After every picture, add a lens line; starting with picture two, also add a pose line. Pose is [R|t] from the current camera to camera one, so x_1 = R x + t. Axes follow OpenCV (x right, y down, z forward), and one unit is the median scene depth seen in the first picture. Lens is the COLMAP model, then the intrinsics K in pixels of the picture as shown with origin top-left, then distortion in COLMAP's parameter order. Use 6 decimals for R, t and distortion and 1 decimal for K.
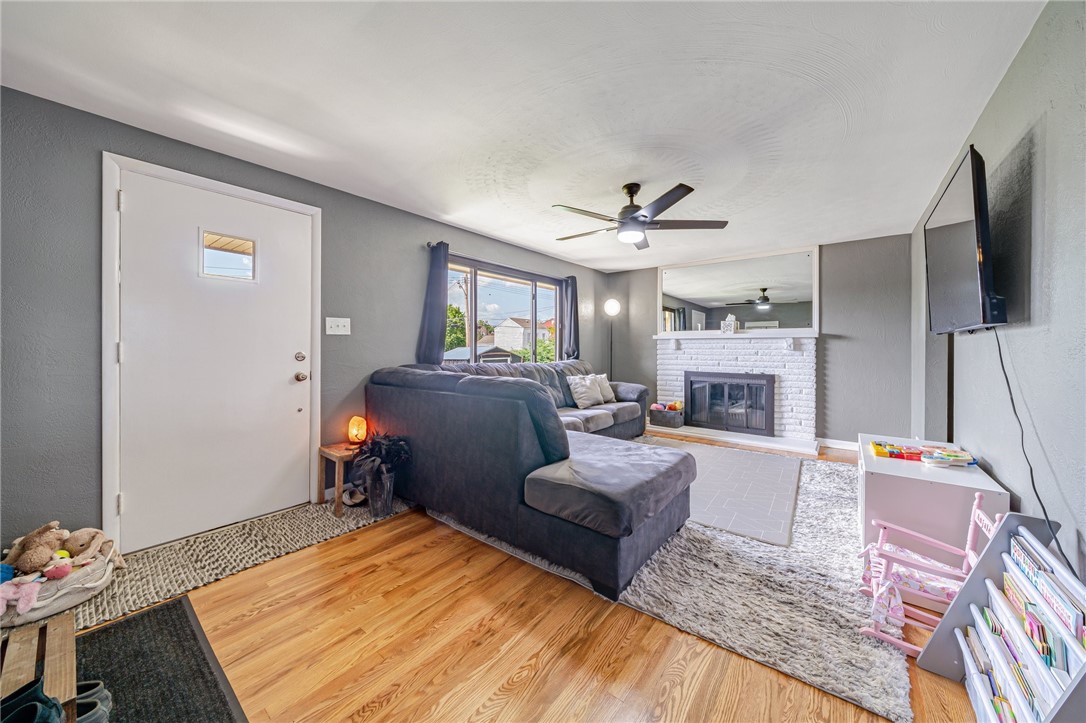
lens RADIAL K [[378.1, 0, 543.4], [0, 378.1, 351.2], [0, 0, 1]] dist [-0.001895, -0.000081]
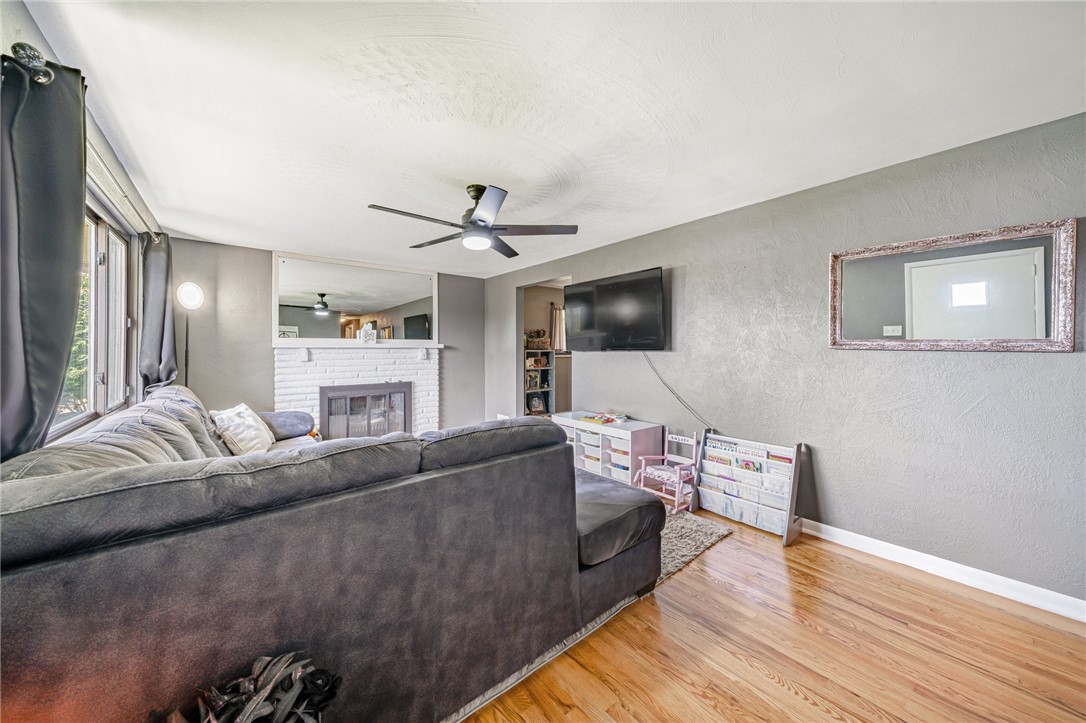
lens RADIAL K [[378.1, 0, 533.9], [0, 378.1, 347.4], [0, 0, 1]] dist [-0.001895, -0.000081]
pose [[0.227569, 0.001358, 0.973761, -0.384554], [0.011475, 0.999926, -0.004076, -0.029903], [-0.973694, 0.012101, 0.227537, 0.407195]]
